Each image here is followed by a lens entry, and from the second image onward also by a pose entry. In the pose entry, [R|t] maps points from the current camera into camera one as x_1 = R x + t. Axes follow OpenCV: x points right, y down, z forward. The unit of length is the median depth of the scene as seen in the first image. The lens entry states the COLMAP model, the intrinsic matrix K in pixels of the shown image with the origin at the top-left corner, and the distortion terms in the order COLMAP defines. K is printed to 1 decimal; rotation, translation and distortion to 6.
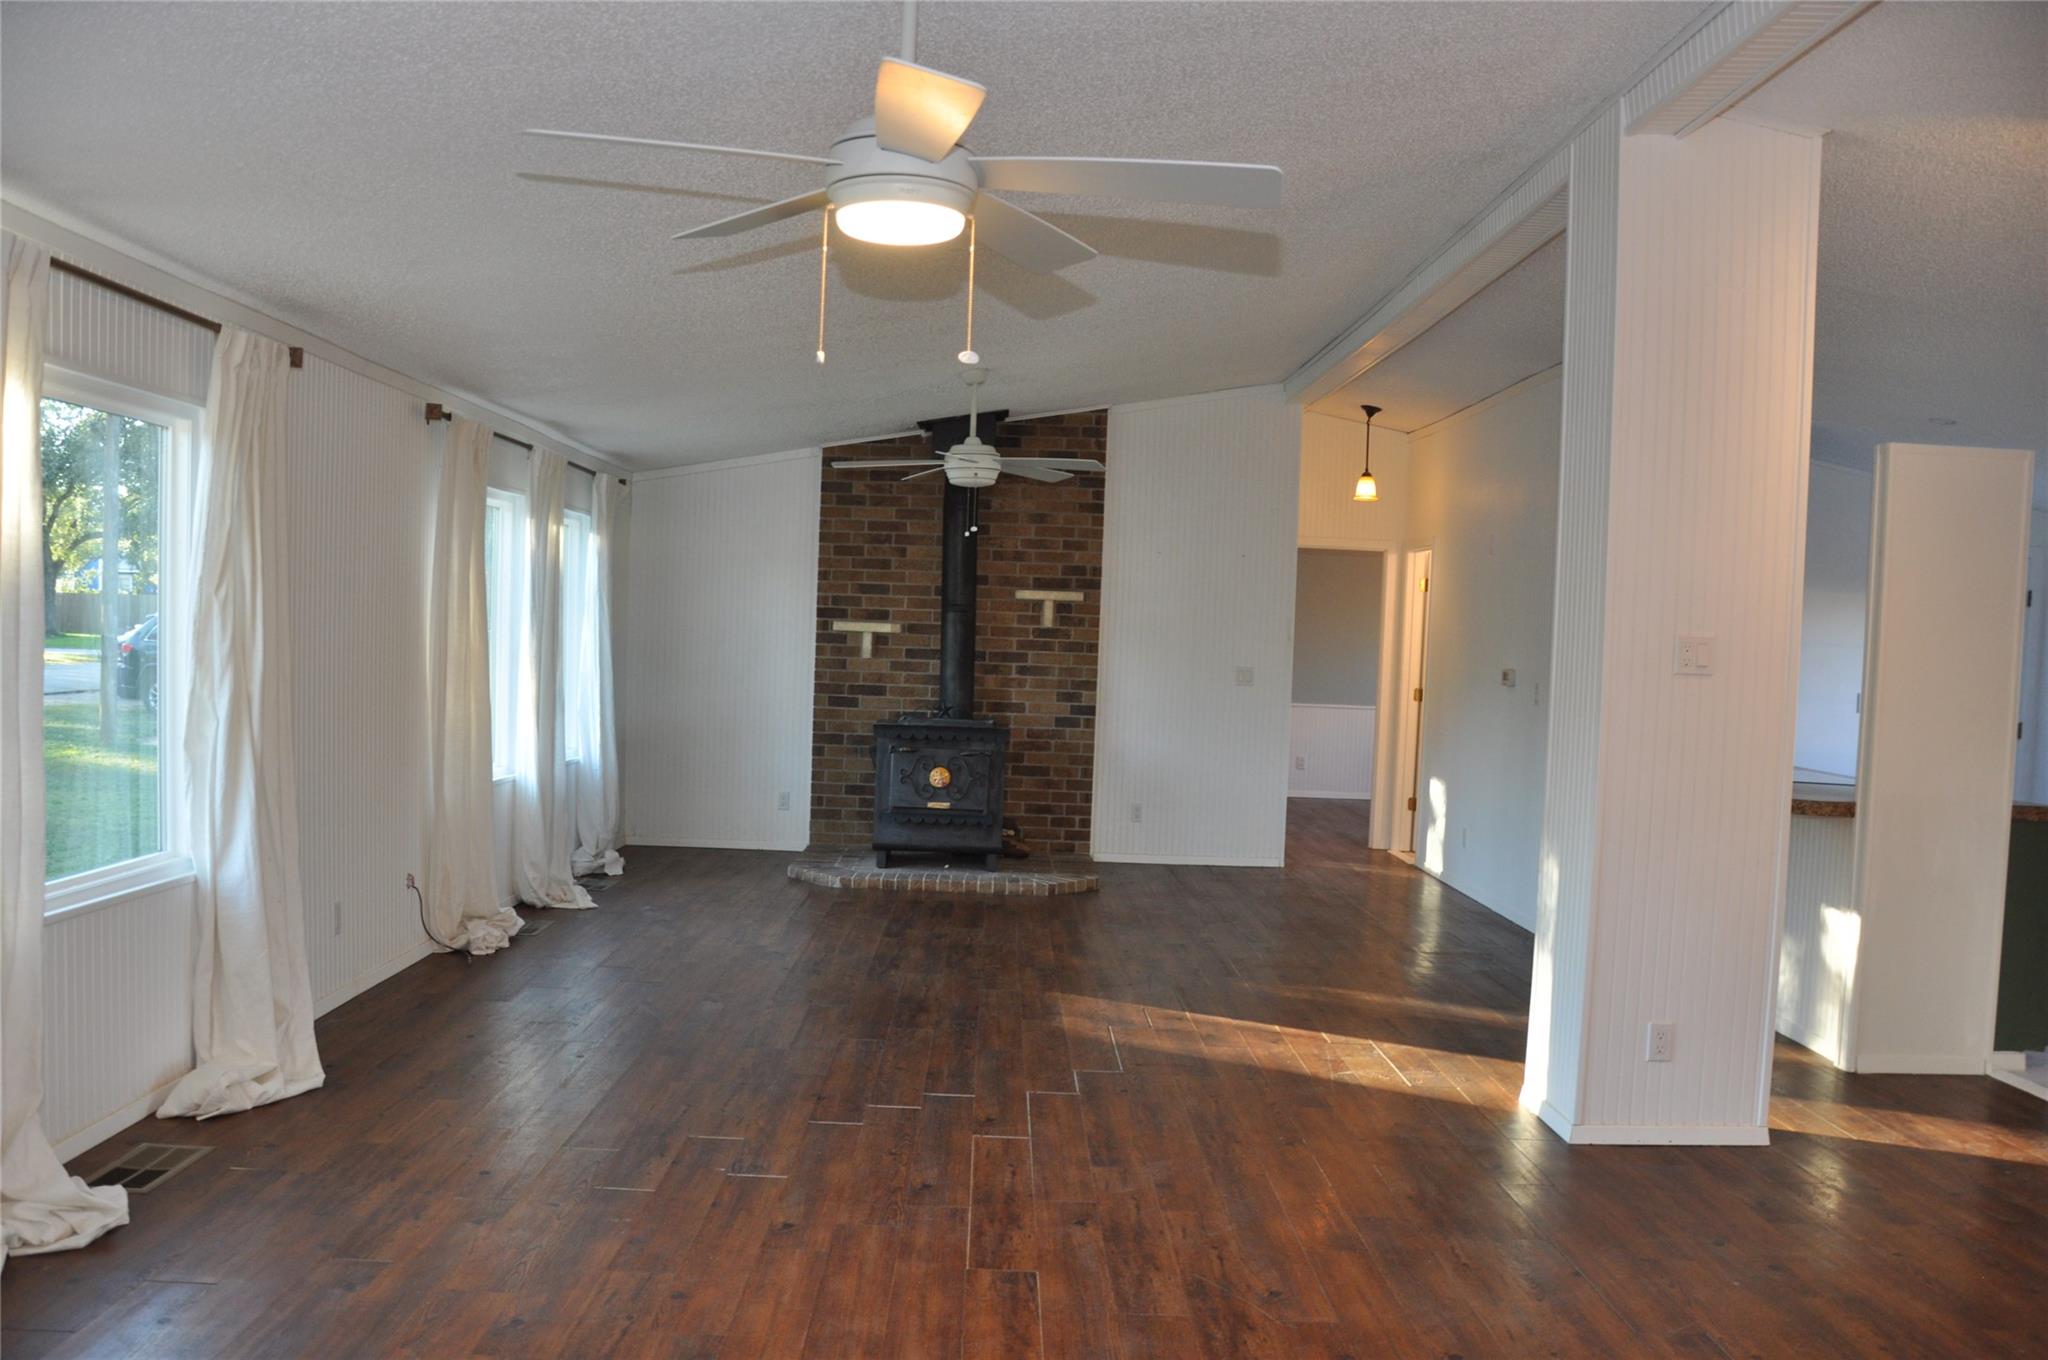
lens RADIAL K [[1601.5, 0, 990.1], [0, 1601.5, 717.0], [0, 0, 1]] dist [-0.163089, 0.127836]
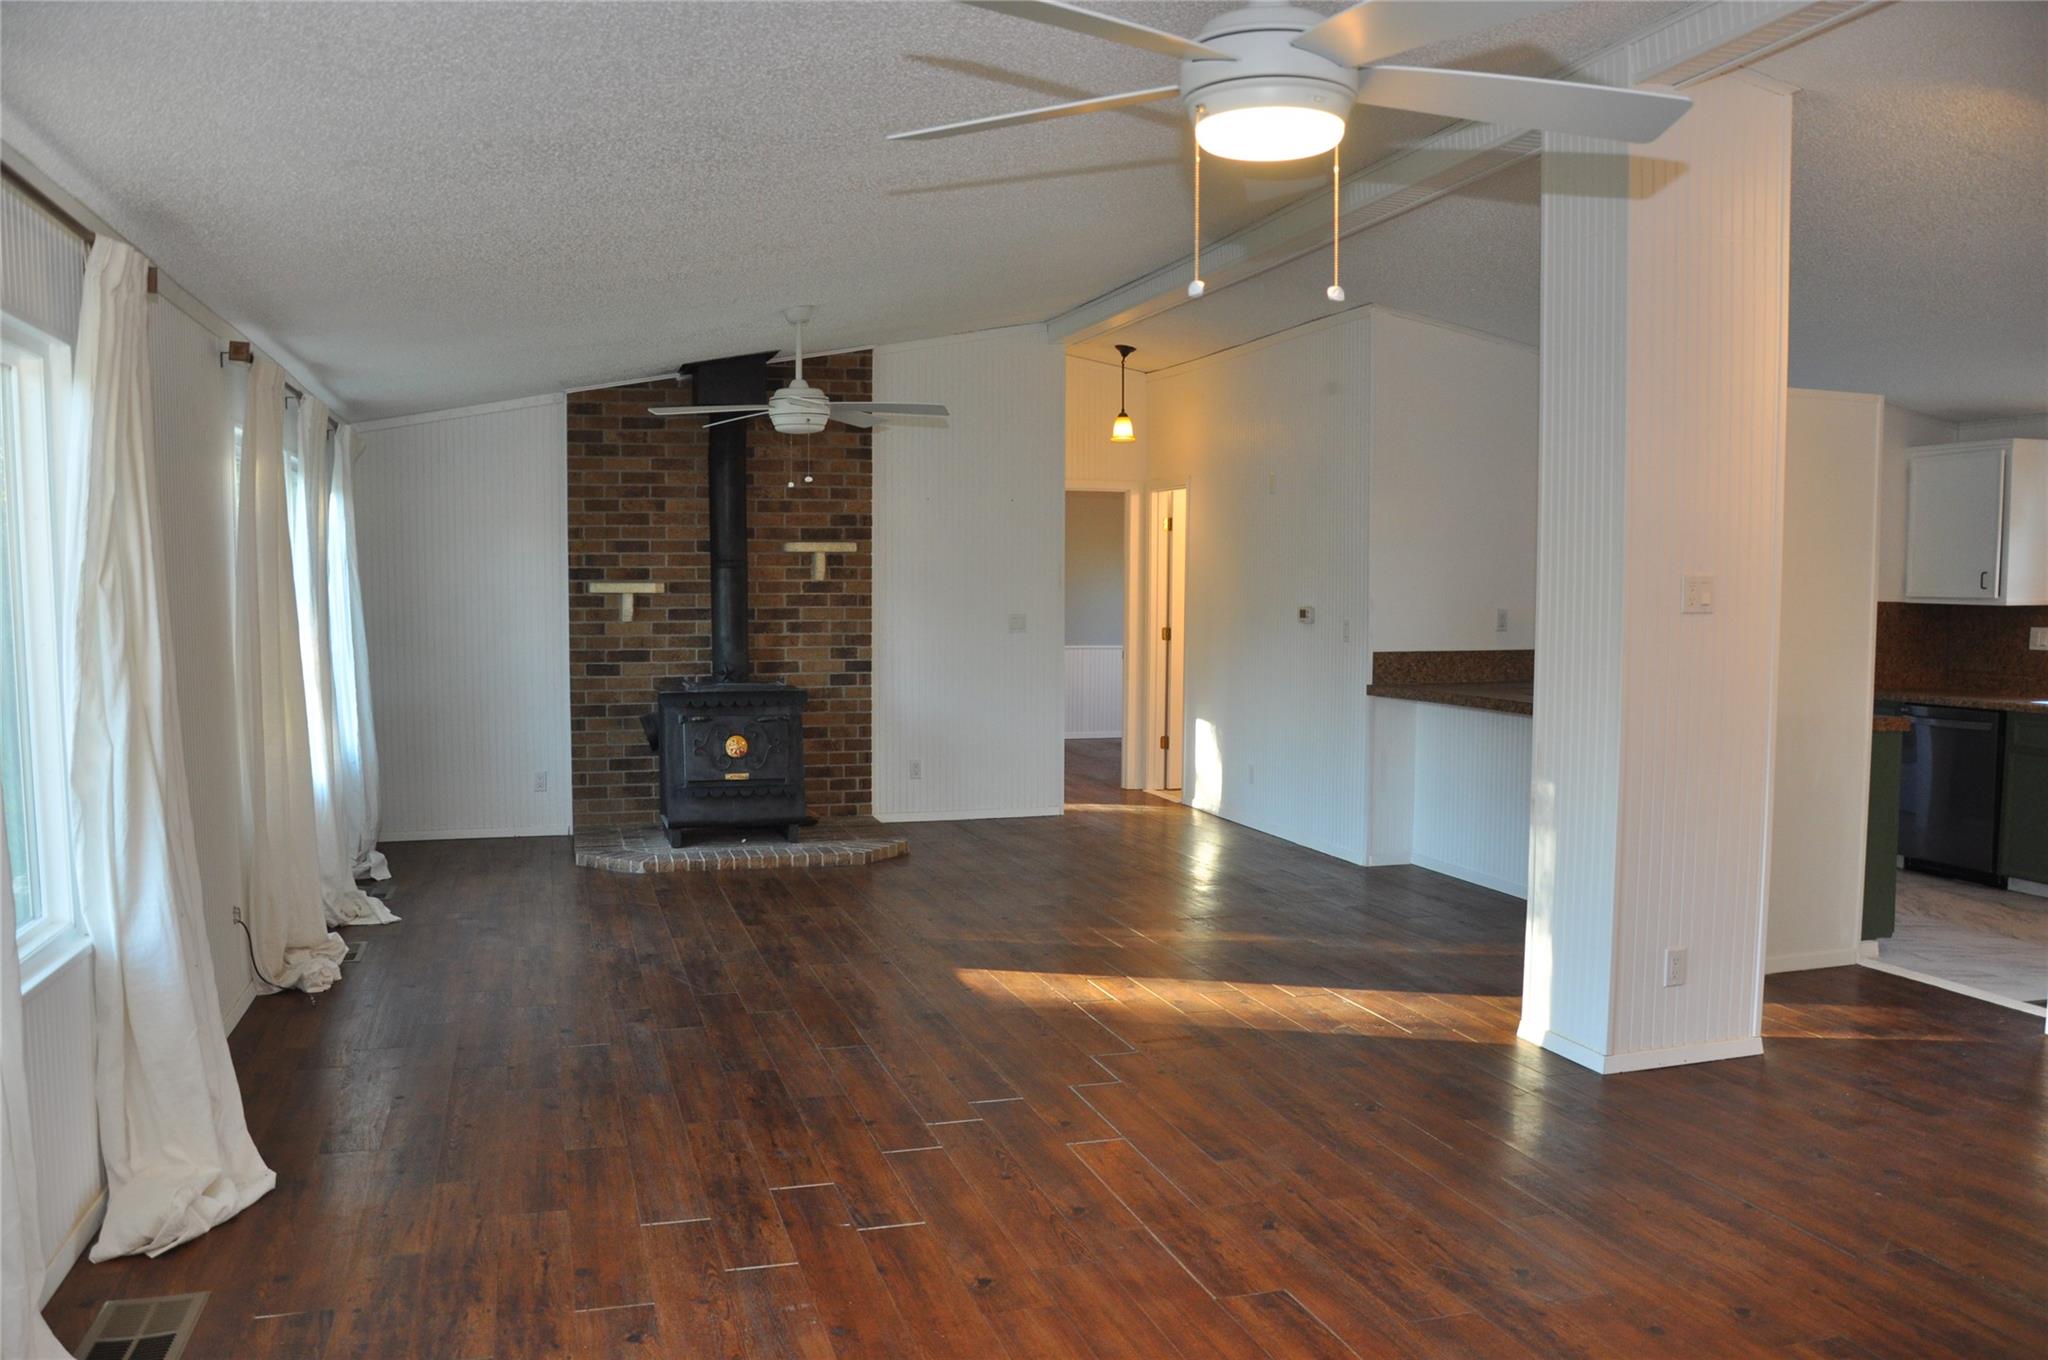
lens RADIAL K [[1601.5, 0, 990.1], [0, 1601.5, 717.0], [0, 0, 1]] dist [-0.163089, 0.127836]
pose [[0.959699, -0.057298, 0.275126, -0.133194], [0.047271, 0.997959, 0.042944, -0.011448], [-0.277025, -0.028208, 0.960449, 0.061676]]
